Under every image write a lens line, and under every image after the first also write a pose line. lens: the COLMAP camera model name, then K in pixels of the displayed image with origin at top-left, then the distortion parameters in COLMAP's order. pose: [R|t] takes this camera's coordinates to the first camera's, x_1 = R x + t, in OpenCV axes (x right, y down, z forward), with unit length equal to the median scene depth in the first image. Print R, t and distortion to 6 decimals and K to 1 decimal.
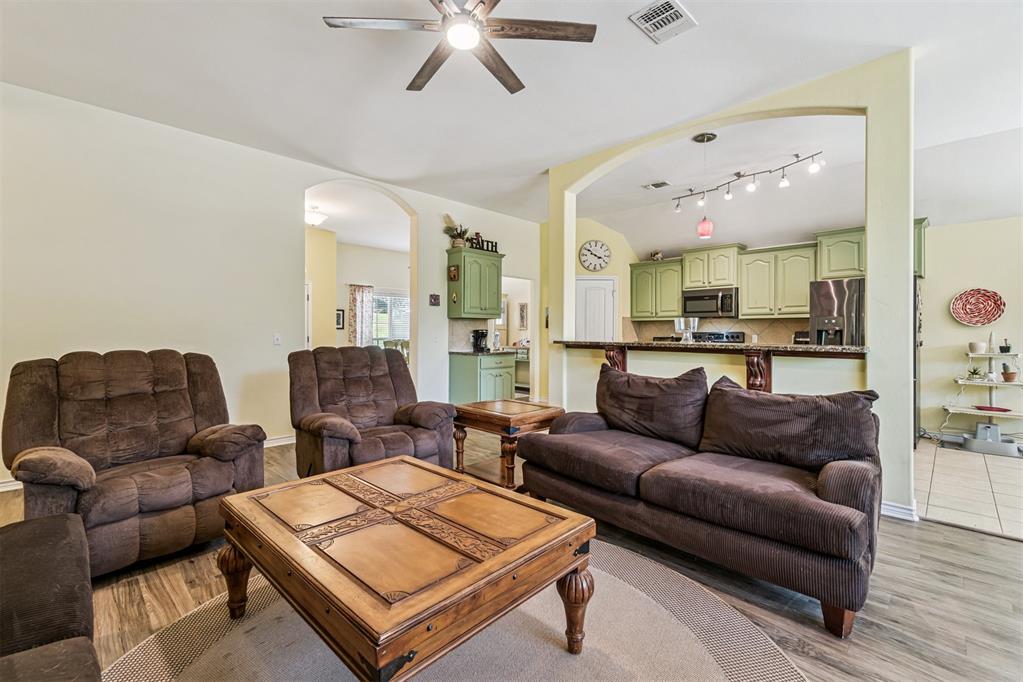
lens RADIAL K [[444.6, 0, 512.0], [0, 444.6, 332.2], [0, 0, 1]] dist [0.000017, 0.001504]
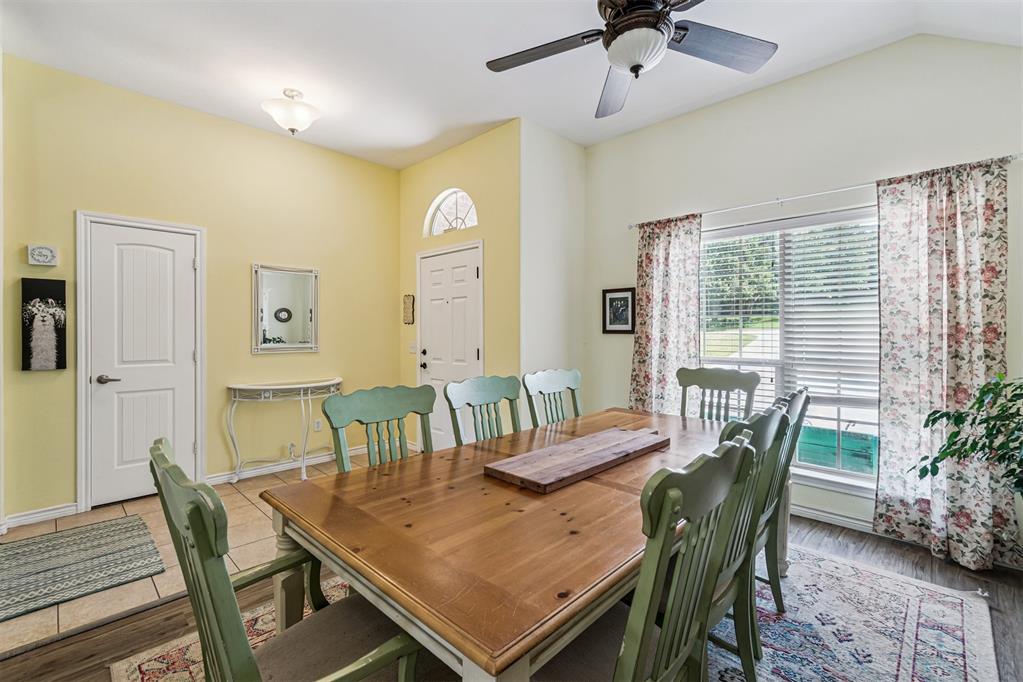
lens RADIAL K [[444.6, 0, 510.6], [0, 444.6, 331.9], [0, 0, 1]] dist [0.000017, 0.001504]
pose [[-0.000894, -0.003271, -0.999994, 0.067487], [-0.000283, 0.999995, -0.003271, -0.010783], [1.000000, 0.000280, -0.000895, 1.306330]]
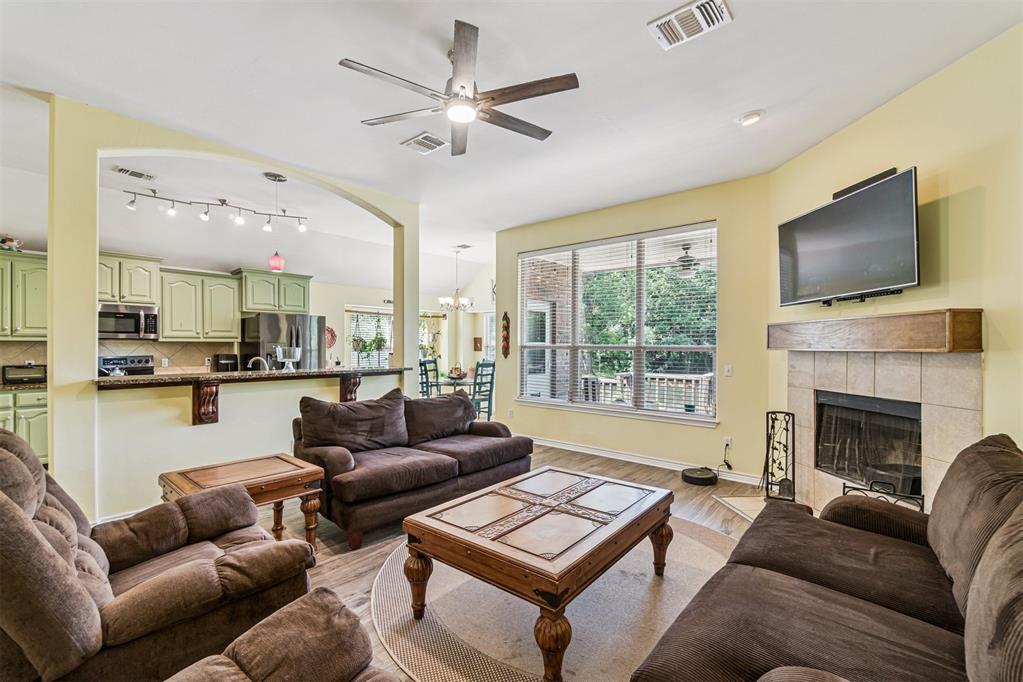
lens RADIAL K [[444.6, 0, 513.0], [0, 444.6, 349.7], [0, 0, 1]] dist [0.000017, 0.001504]
pose [[-0.057176, -0.010433, 0.998310, -0.441760], [-0.003826, 0.999940, 0.010231, -0.025299], [-0.998357, -0.003235, -0.057213, 0.327270]]
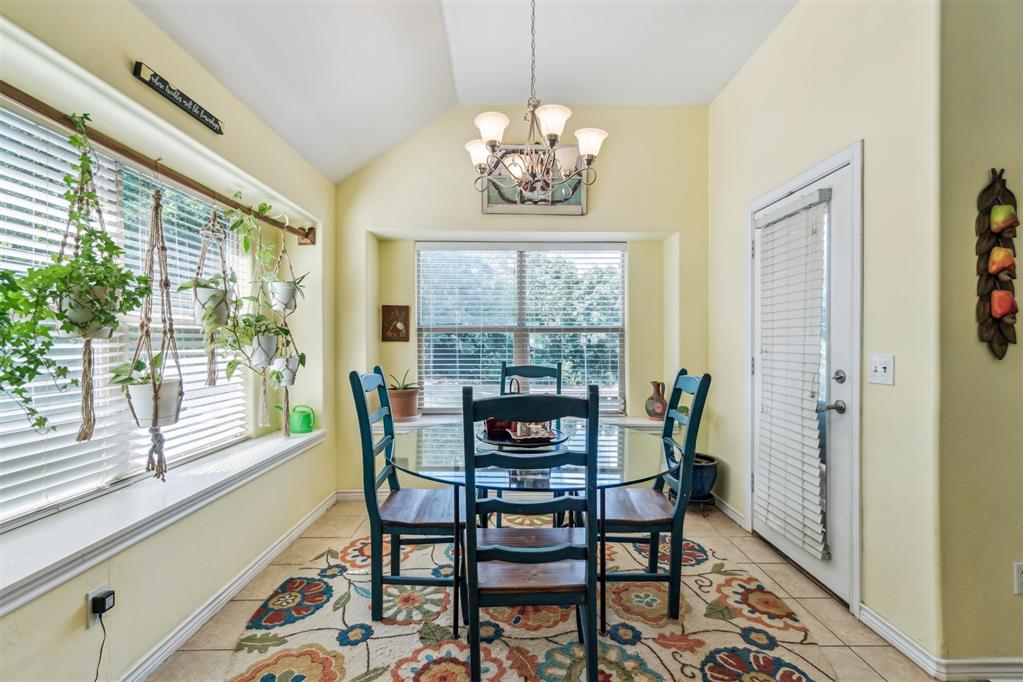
lens RADIAL K [[444.6, 0, 514.0], [0, 444.6, 342.4], [0, 0, 1]] dist [0.000017, 0.001504]
pose [[-0.698371, -0.002041, 0.715733, 0.635039], [0.000033, 0.999996, 0.002883, -0.003892], [-0.715736, 0.002037, -0.698368, 0.673667]]
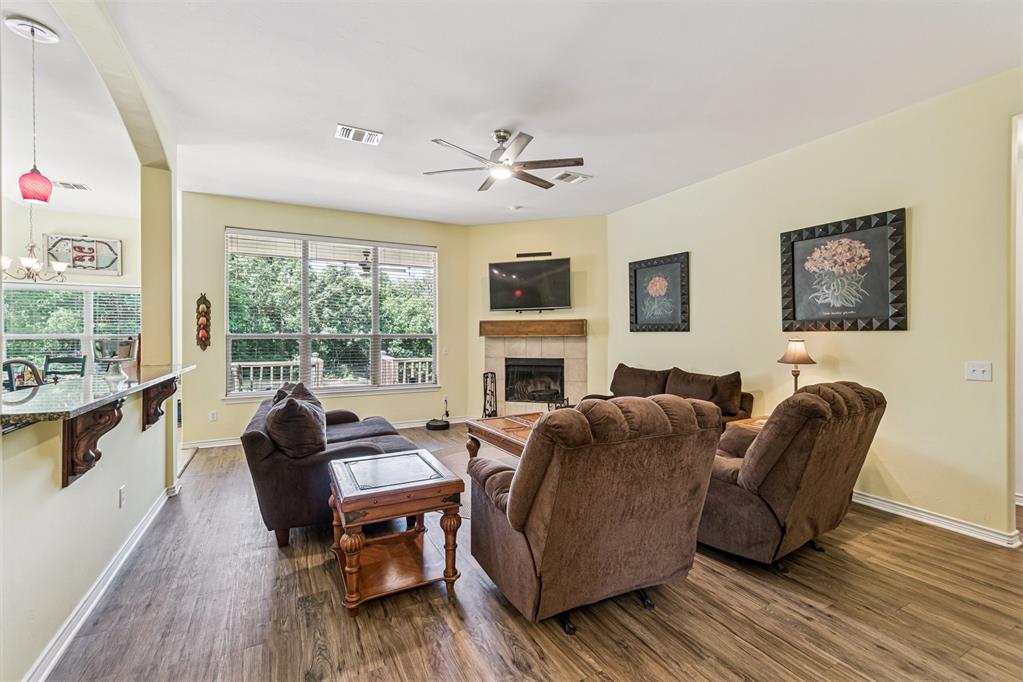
lens RADIAL K [[444.6, 0, 511.1], [0, 444.6, 333.9], [0, 0, 1]] dist [0.000017, 0.001504]
pose [[-0.950318, 0.001442, 0.311277, -0.220457], [0.001033, 0.999998, -0.001477, -0.024629], [-0.311279, -0.001082, -0.950318, 0.924514]]
